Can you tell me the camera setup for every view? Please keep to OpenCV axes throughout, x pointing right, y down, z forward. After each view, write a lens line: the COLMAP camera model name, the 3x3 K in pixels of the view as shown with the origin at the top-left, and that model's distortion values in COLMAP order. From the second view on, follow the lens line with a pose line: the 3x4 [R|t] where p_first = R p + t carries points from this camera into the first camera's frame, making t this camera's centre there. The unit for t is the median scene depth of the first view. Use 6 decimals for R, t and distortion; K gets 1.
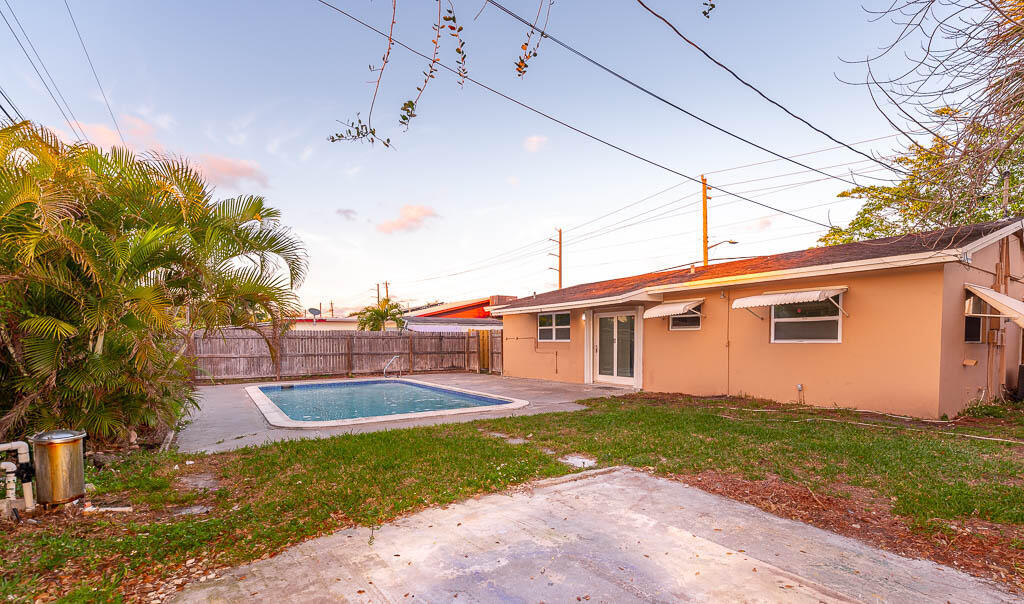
lens RADIAL K [[462.9, 0, 553.8], [0, 462.9, 362.1], [0, 0, 1]] dist [-0.000345, 0.000042]
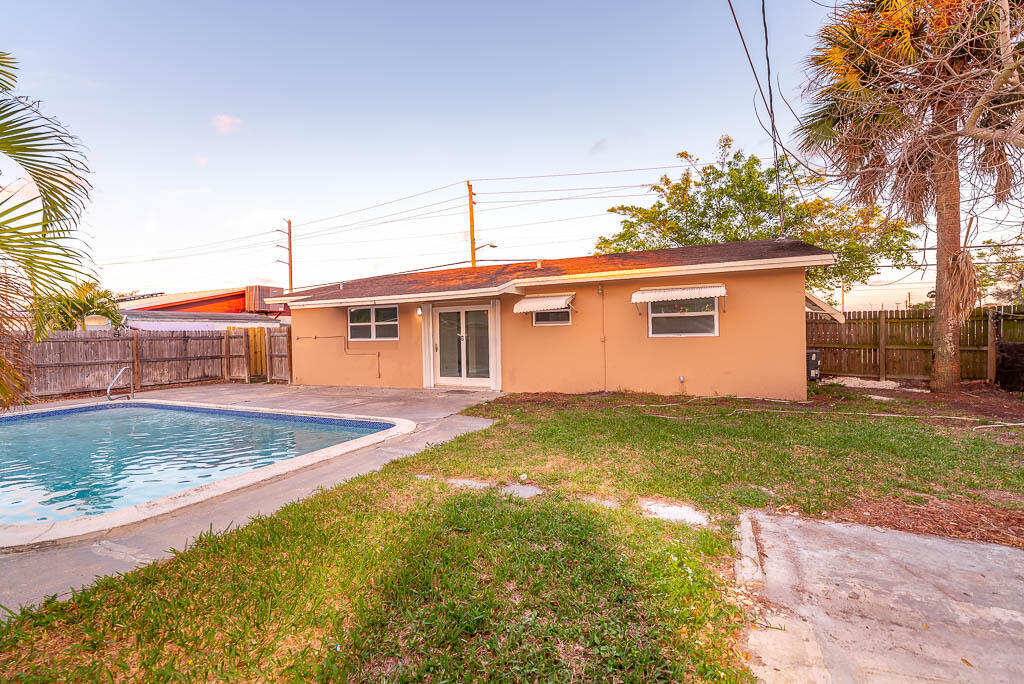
lens RADIAL K [[435.0, 0, 509.5], [0, 435.0, 341.0], [0, 0, 1]] dist [0.001295, 0.000229]
pose [[0.878294, -0.023279, 0.477555, -0.181157], [0.040579, 0.998840, -0.025940, -0.014132], [-0.476397, 0.042162, 0.878219, 0.204916]]
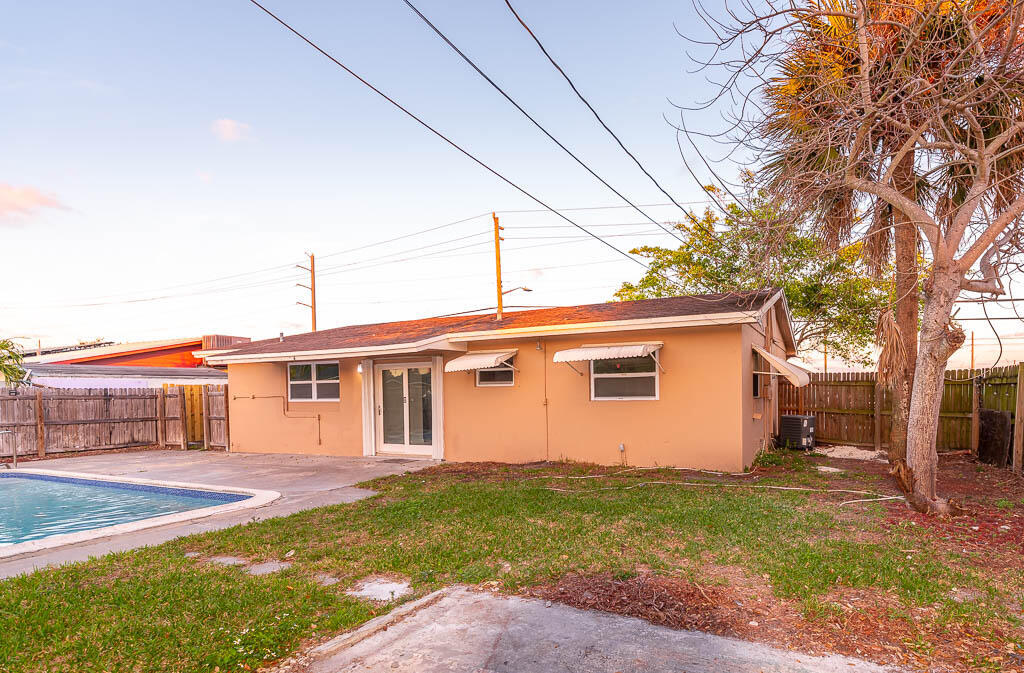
lens RADIAL K [[516.2, 0, 600.4], [0, 516.2, 403.9], [0, 0, 1]] dist [0.003881, 0.000590]
pose [[0.868307, -0.021053, 0.495580, -0.013799], [0.034891, 0.999216, -0.018686, -0.010504], [-0.494798, 0.033516, 0.868361, 0.073144]]
